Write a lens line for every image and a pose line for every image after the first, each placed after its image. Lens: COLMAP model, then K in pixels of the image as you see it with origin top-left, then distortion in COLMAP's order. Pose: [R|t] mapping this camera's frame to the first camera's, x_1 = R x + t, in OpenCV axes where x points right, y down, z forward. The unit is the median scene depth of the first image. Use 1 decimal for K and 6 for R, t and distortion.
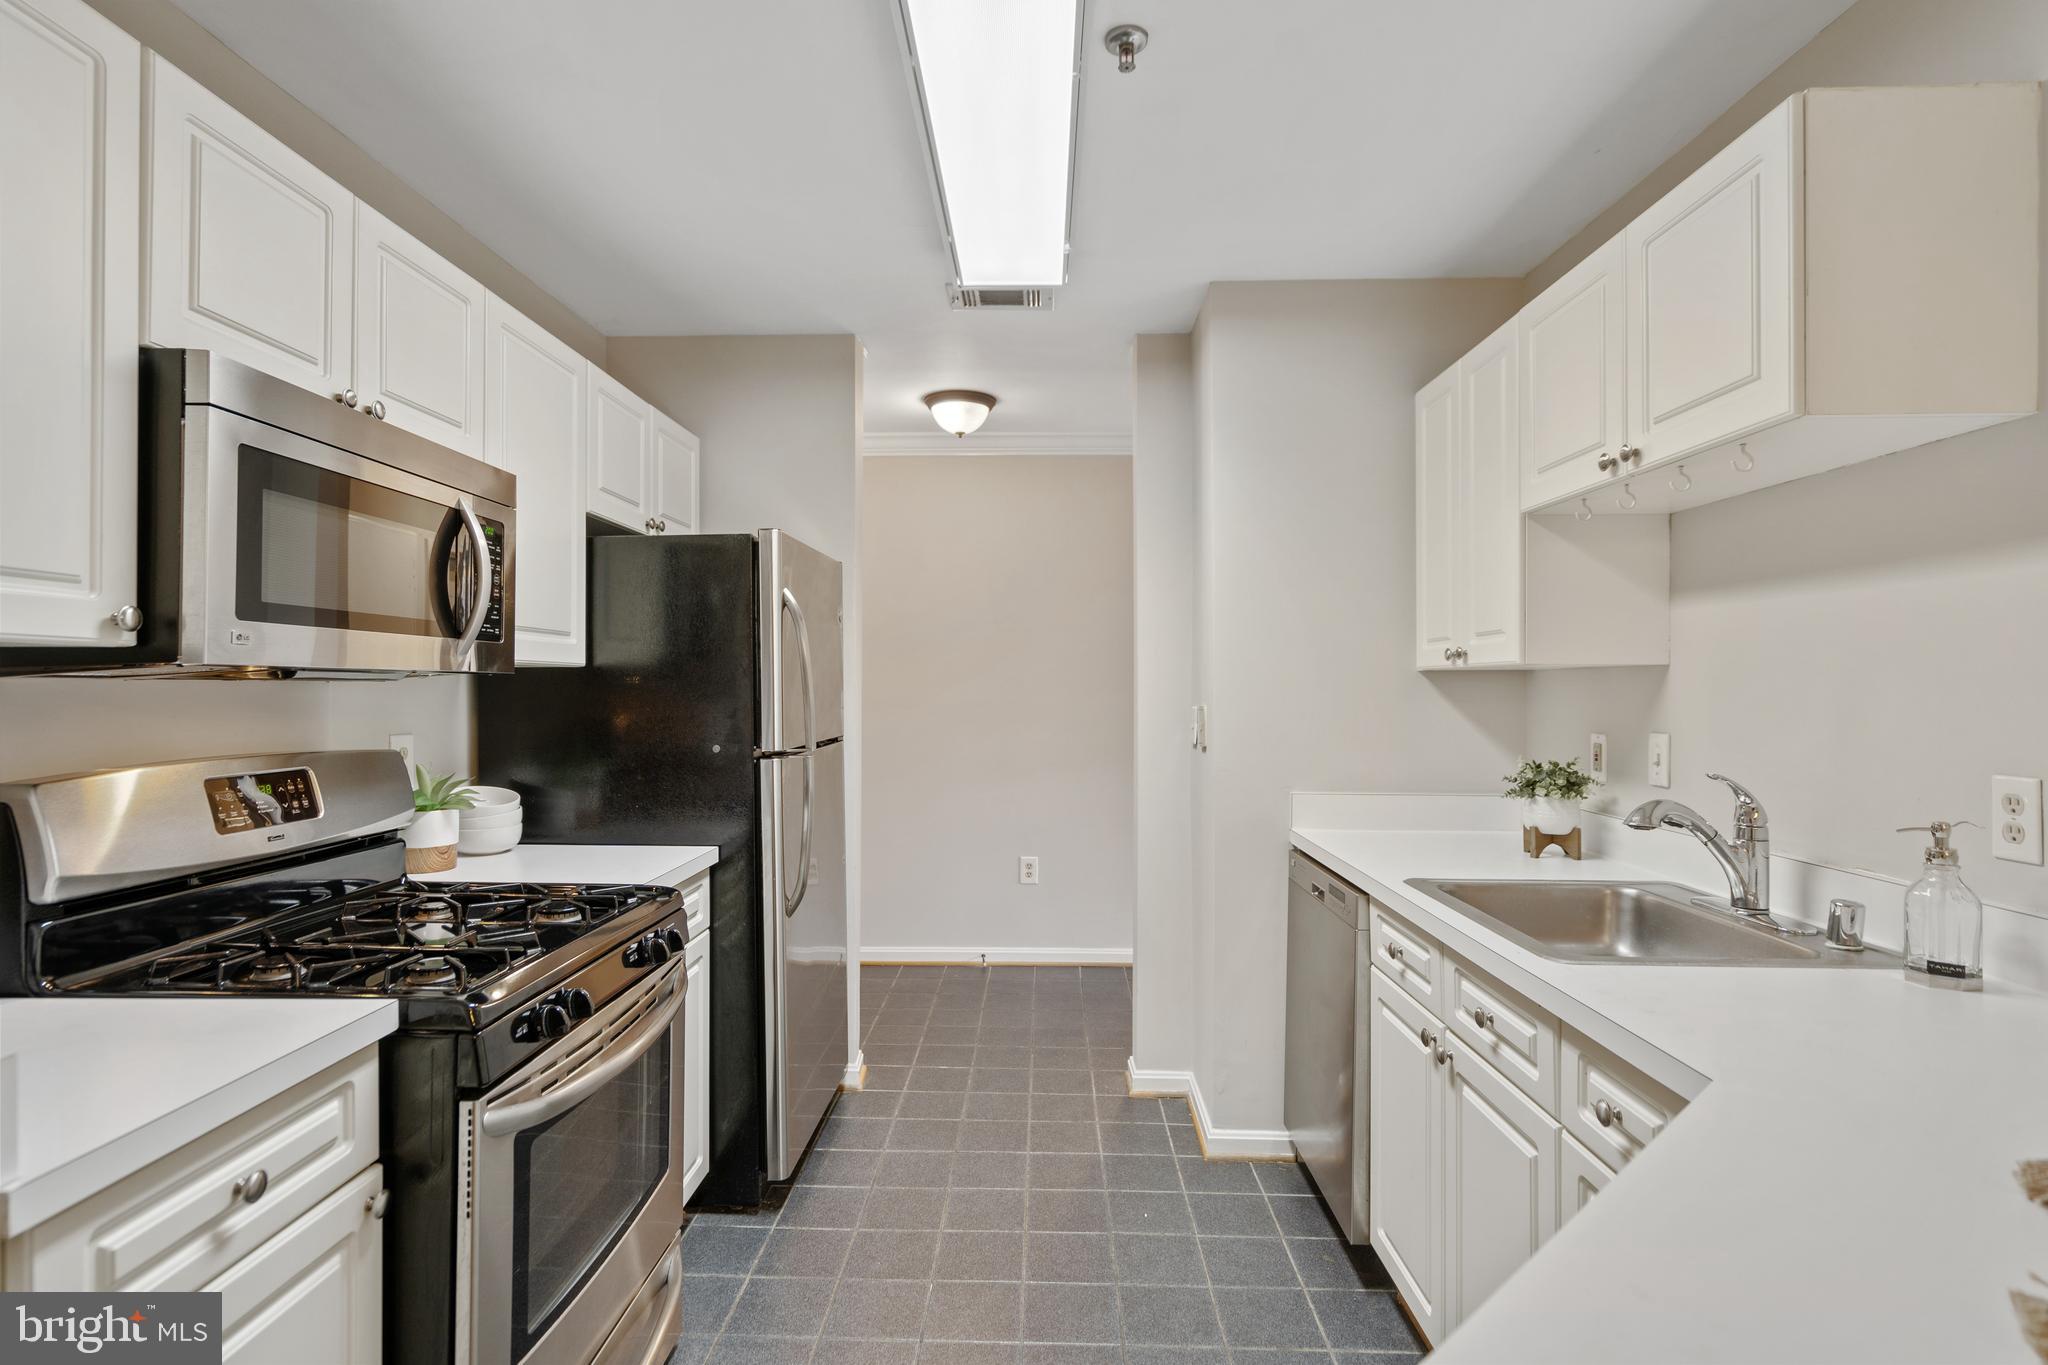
lens RADIAL K [[1015.2, 0, 1032.1], [0, 1015.2, 676.9], [0, 0, 1]] dist [-0.002706, -0.000448]
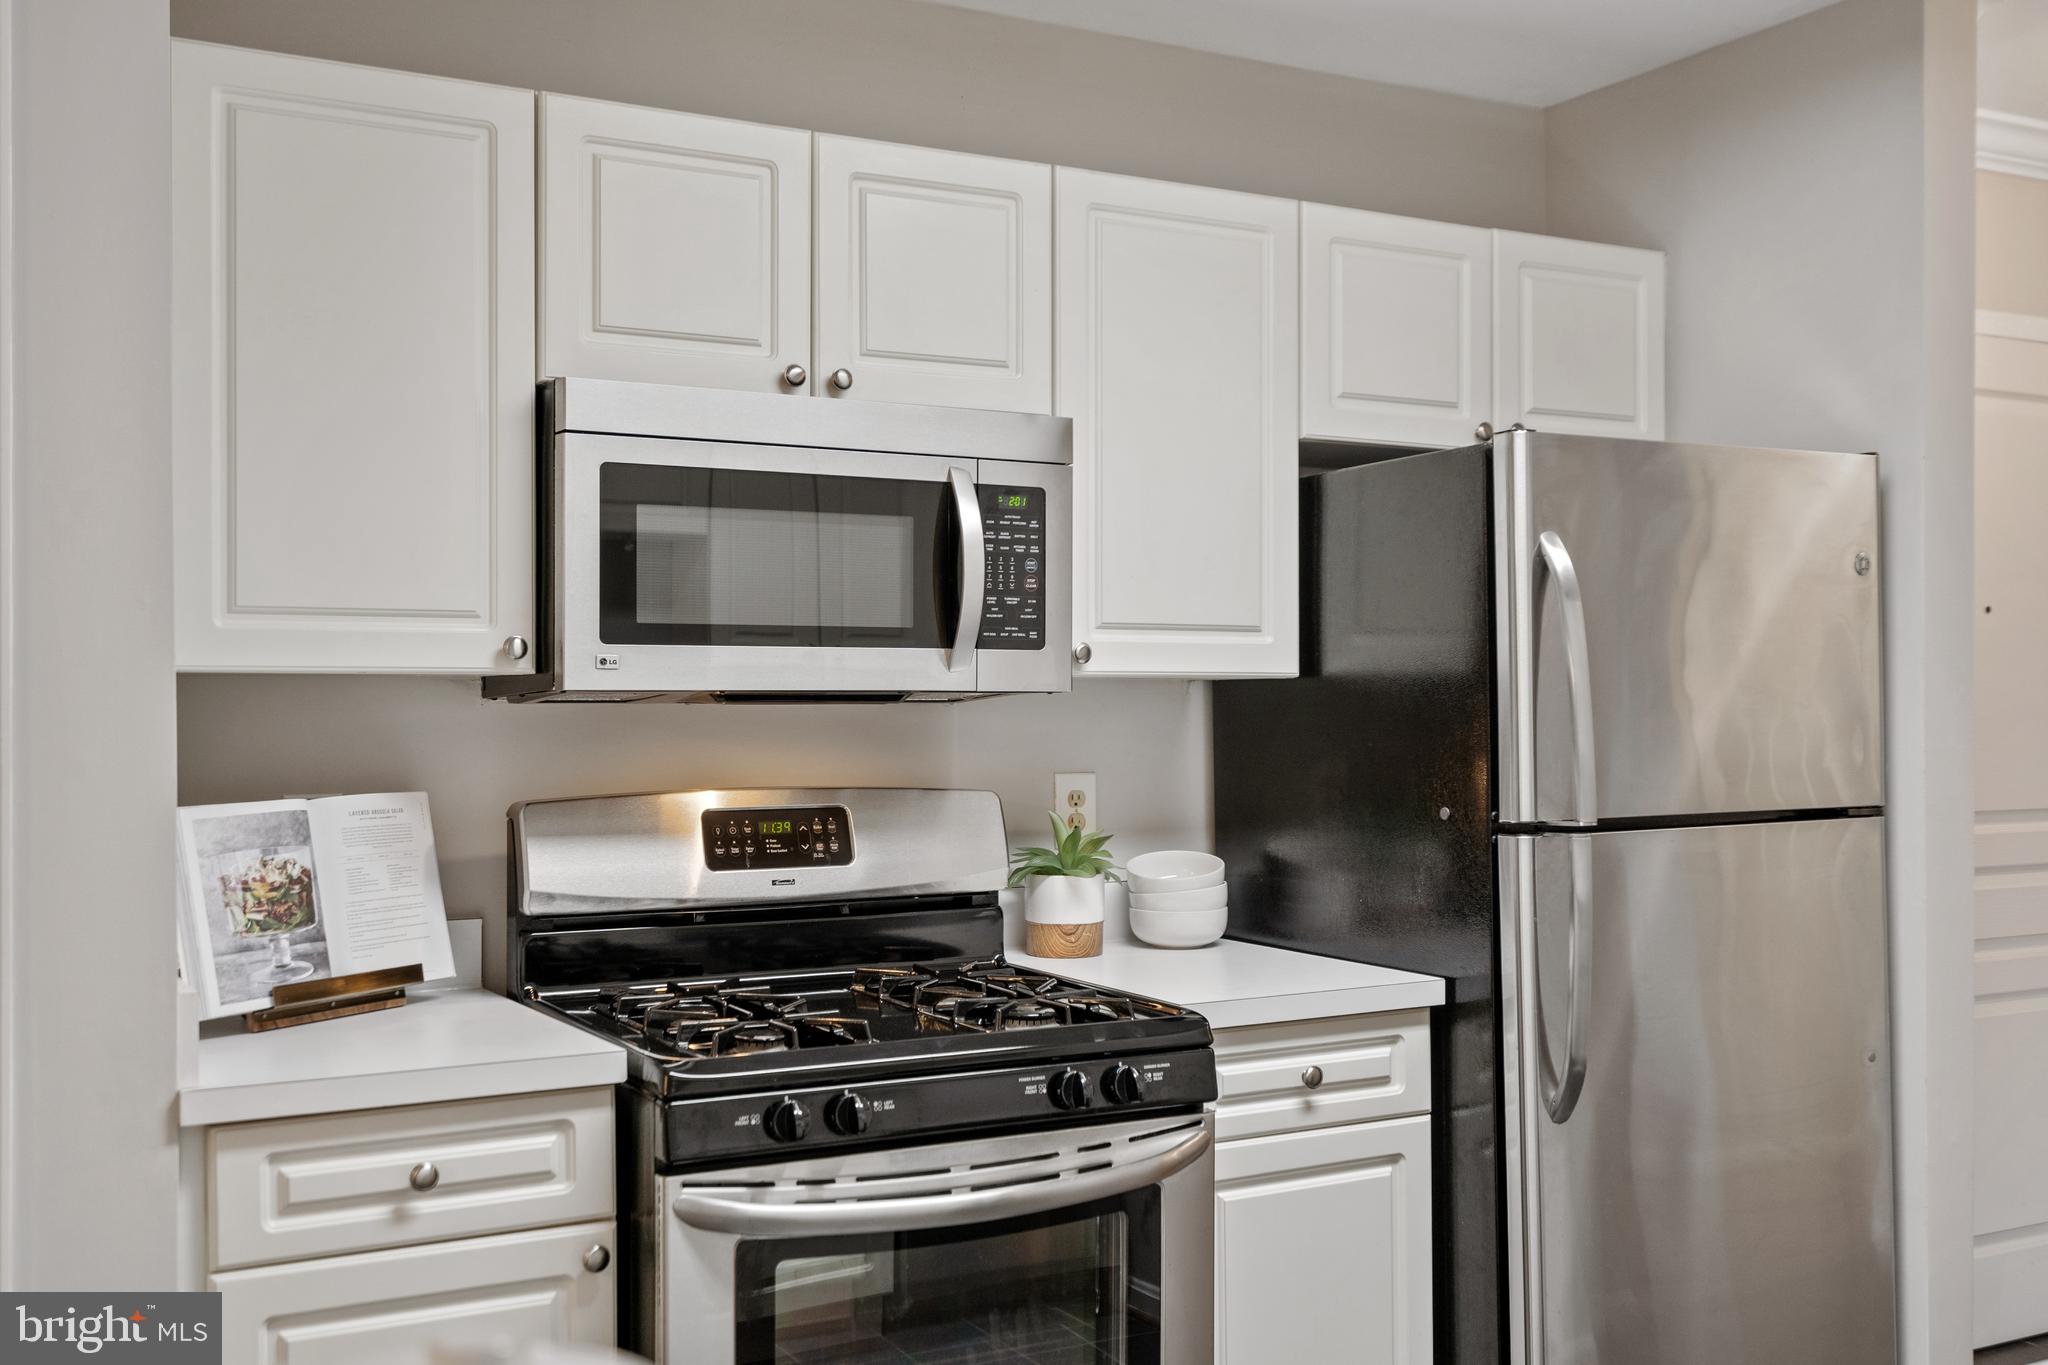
lens RADIAL K [[2058.7, 0, 1030.1], [0, 2058.7, 690.4], [0, 0, 1]] dist [0.013986, 0.000000]
pose [[0.515487, -0.006533, -0.856872, 0.857019], [0.011216, 0.999937, -0.000877, -0.003863], [0.856824, -0.009158, 0.515528, 0.249513]]
